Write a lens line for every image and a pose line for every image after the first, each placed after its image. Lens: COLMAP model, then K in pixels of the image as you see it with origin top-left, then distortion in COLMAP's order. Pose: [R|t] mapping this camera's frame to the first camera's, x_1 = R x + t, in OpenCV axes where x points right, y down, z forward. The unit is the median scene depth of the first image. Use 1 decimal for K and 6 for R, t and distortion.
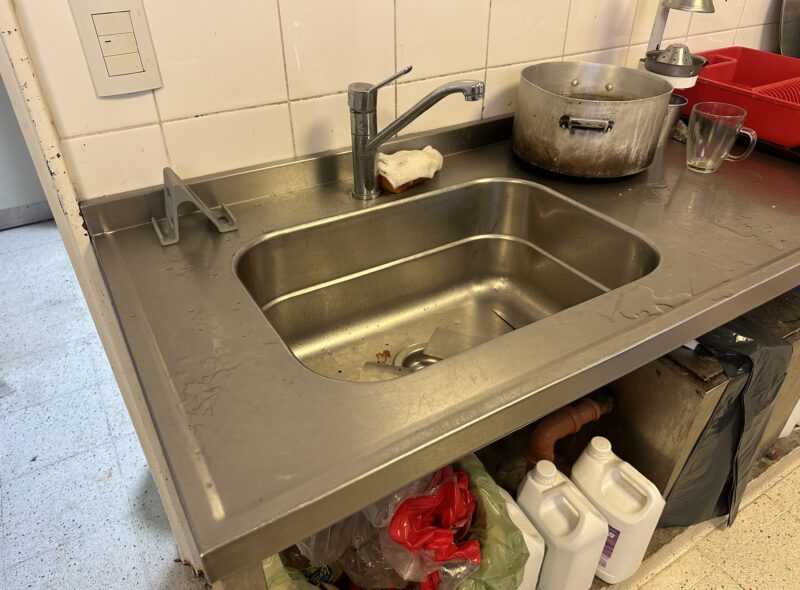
lens RADIAL K [[573.3, 0, 393.9], [0, 573.3, 296.0], [0, 0, 1]] dist [0.039144, -0.055861]
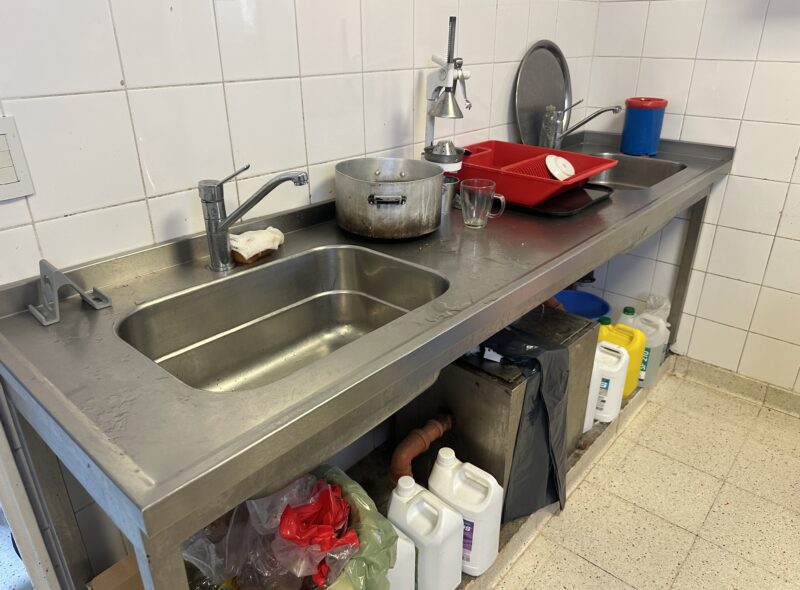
lens RADIAL K [[573.3, 0, 406.7], [0, 573.3, 285.8], [0, 0, 1]] dist [0.039144, -0.055861]
pose [[0.950407, -0.118447, 0.287571, -0.027471], [0.168173, 0.973524, -0.154819, 0.093743], [-0.261619, 0.195503, 0.945164, -0.198203]]
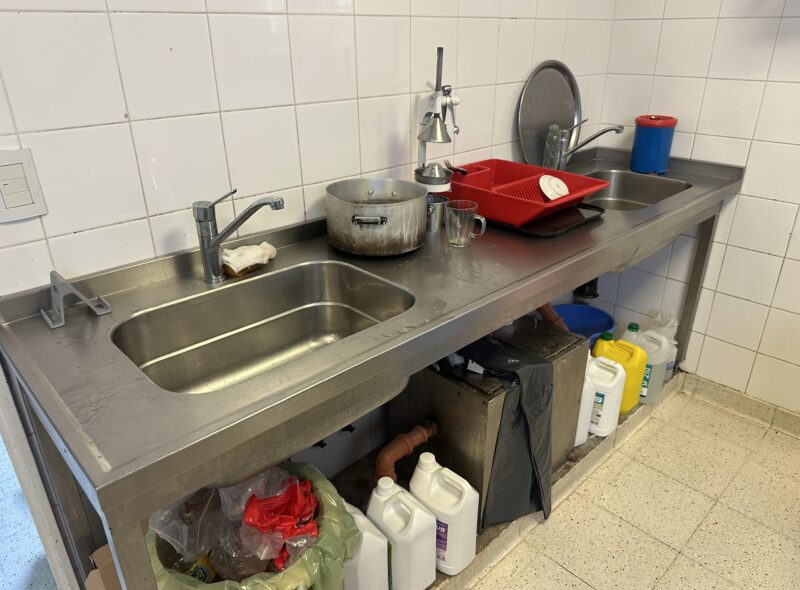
lens RADIAL K [[573.3, 0, 404.0], [0, 573.3, 292.9], [0, 0, 1]] dist [0.039144, -0.055861]
pose [[0.974331, -0.091072, 0.205878, 0.084757], [0.125325, 0.979132, -0.159979, 0.102327], [-0.187012, 0.181674, 0.965412, -0.310627]]
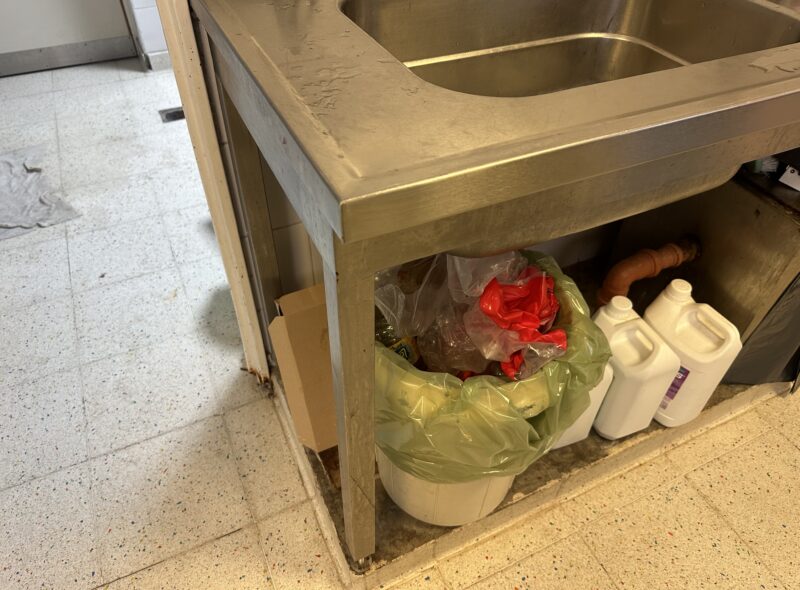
lens RADIAL K [[573.3, 0, 396.0], [0, 573.3, 297.1], [0, 0, 1]] dist [0.039144, -0.055861]
pose [[0.995040, 0.084839, -0.051930, -0.067606], [-0.075319, 0.983620, 0.163764, 0.164423], [0.064973, -0.159040, 0.985132, 0.019162]]
